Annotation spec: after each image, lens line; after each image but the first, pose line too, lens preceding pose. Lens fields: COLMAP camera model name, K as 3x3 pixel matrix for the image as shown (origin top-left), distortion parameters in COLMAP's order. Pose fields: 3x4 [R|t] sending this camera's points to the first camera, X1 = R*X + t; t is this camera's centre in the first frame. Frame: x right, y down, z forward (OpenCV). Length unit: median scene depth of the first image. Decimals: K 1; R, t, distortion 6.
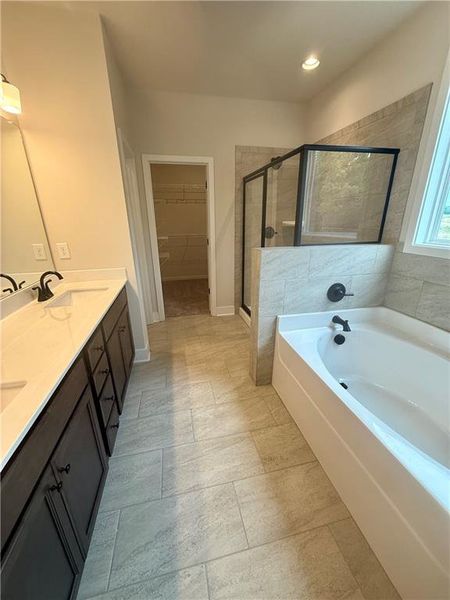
lens RADIAL K [[238.4, 0, 224.4], [0, 238.4, 300.4], [0, 0, 1]] dist [-0.000231, 0.000252]
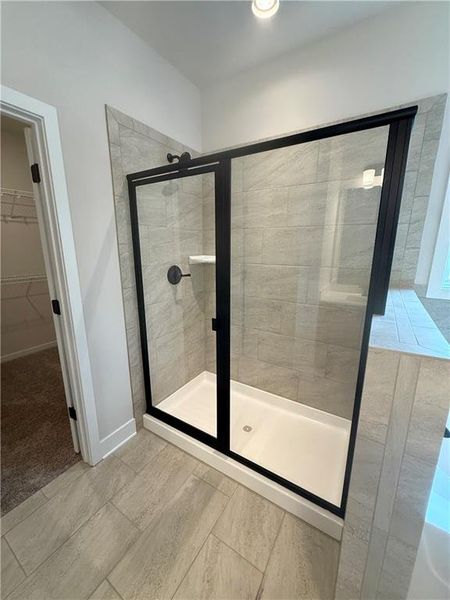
lens RADIAL K [[238.4, 0, 227.0], [0, 238.4, 299.2], [0, 0, 1]] dist [-0.000231, 0.000252]
pose [[0.705415, -0.150693, 0.692591, -0.158406], [0.225003, 0.974206, -0.017203, -0.202993], [-0.672134, 0.167971, 0.721126, 0.536055]]
